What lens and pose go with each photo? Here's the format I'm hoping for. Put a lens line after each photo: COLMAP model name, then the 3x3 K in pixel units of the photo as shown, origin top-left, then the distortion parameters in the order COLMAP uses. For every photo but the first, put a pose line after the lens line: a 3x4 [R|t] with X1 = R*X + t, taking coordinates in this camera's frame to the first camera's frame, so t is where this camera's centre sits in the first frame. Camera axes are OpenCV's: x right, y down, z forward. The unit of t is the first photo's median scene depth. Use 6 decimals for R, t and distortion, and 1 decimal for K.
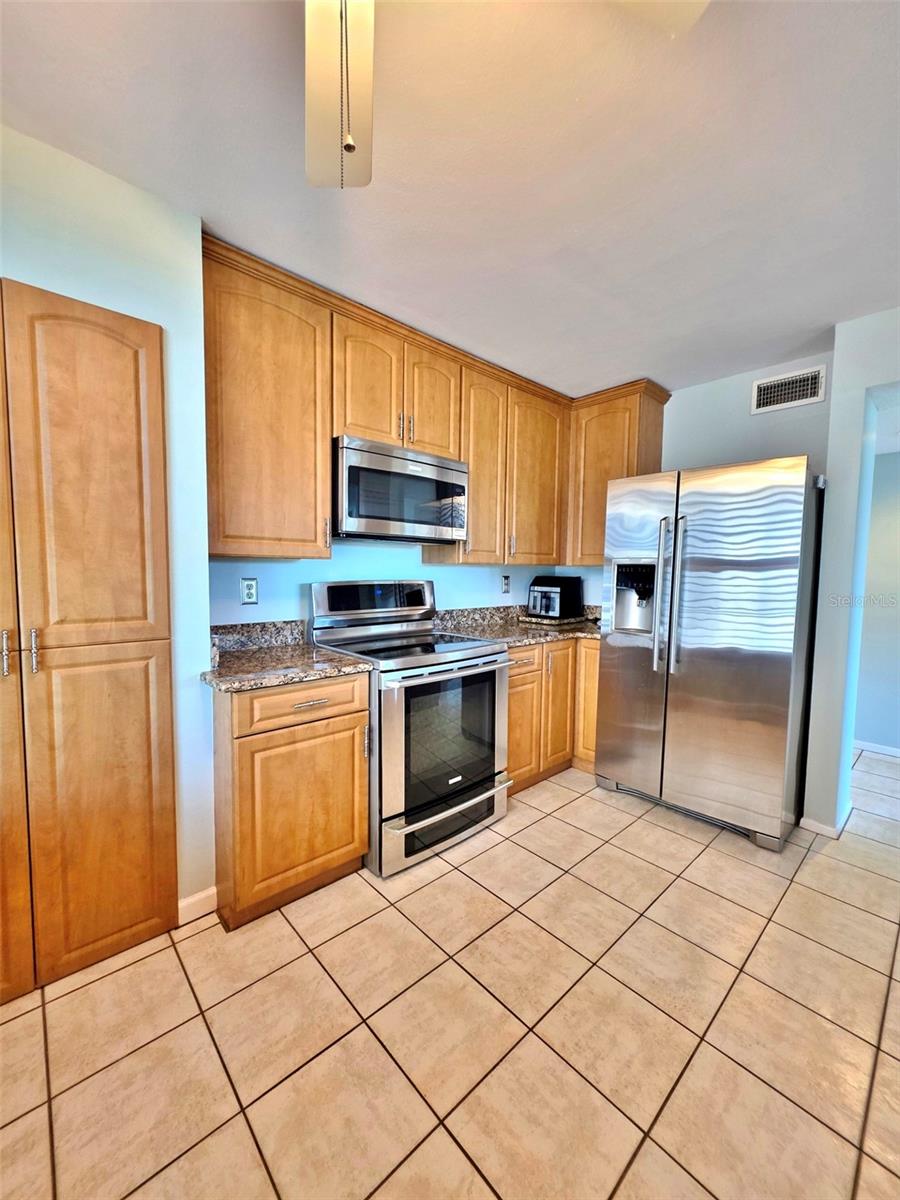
lens RADIAL K [[478.0, 0, 455.8], [0, 478.0, 603.2], [0, 0, 1]] dist [0.000717, 0.001998]
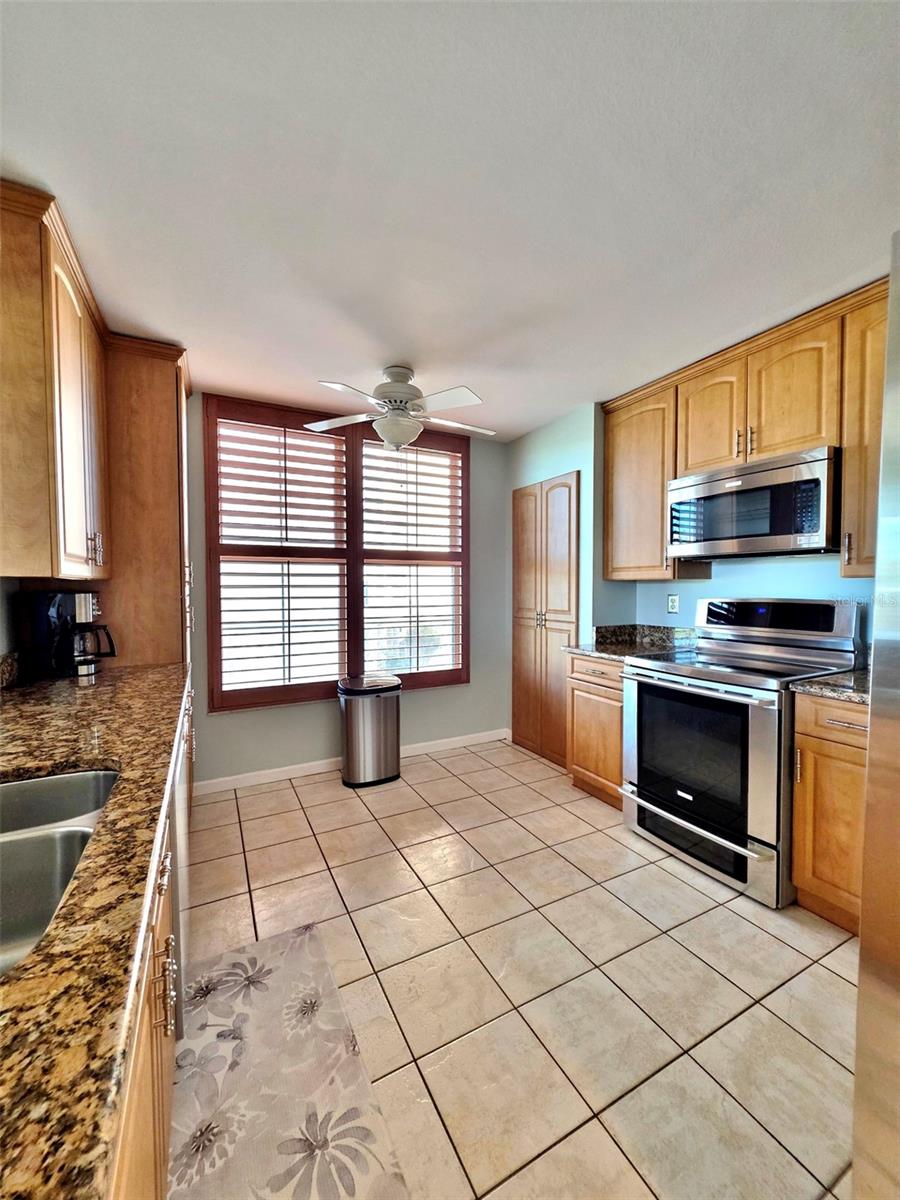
lens RADIAL K [[478.0, 0, 454.5], [0, 478.0, 602.6], [0, 0, 1]] dist [0.000717, 0.001998]
pose [[-0.262263, 0.019642, -0.964797, 1.155010], [-0.068610, 0.996883, 0.038945, -0.042103], [0.962554, 0.076409, -0.260098, 0.812998]]
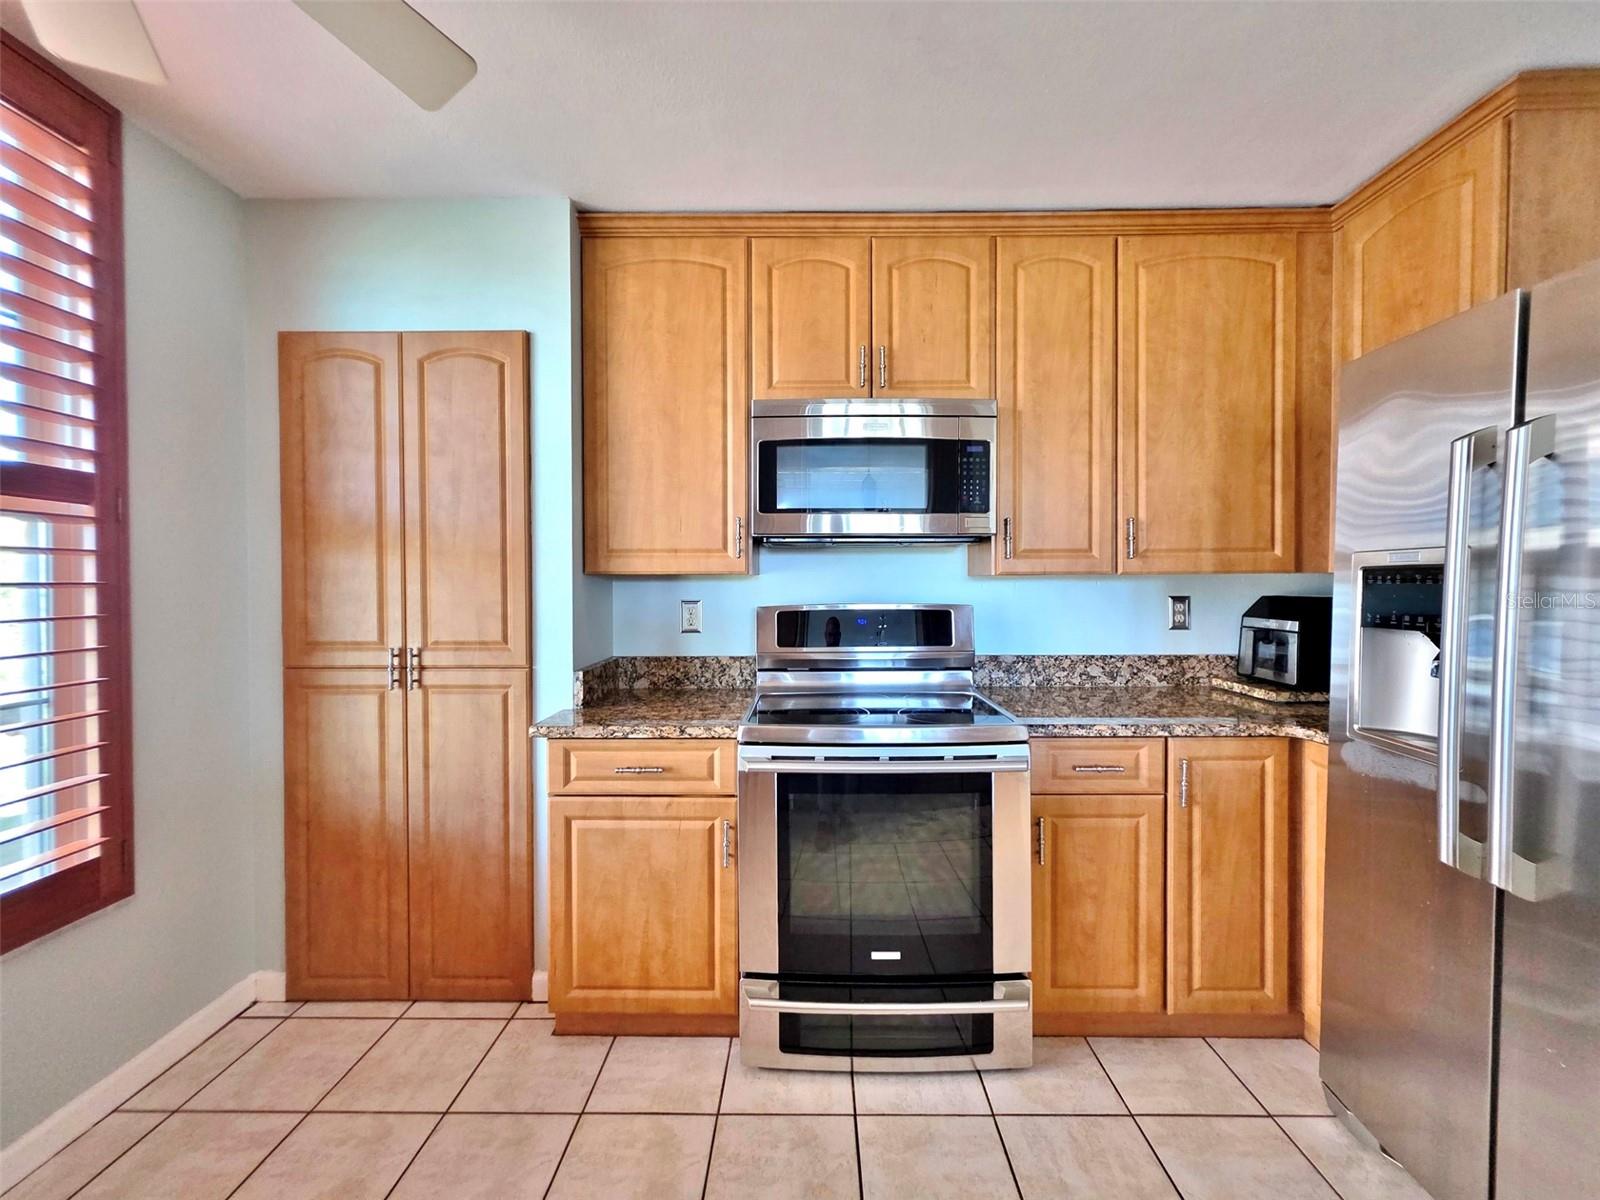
lens RADIAL K [[637.4, 0, 804.8], [0, 637.4, 595.2], [0, 0, 1]] dist [0.000717, 0.001998]
pose [[0.724760, -0.003911, -0.688990, 0.481437], [-0.036360, 0.998373, -0.043914, -0.022381], [0.688041, 0.056879, 0.723439, 0.383779]]
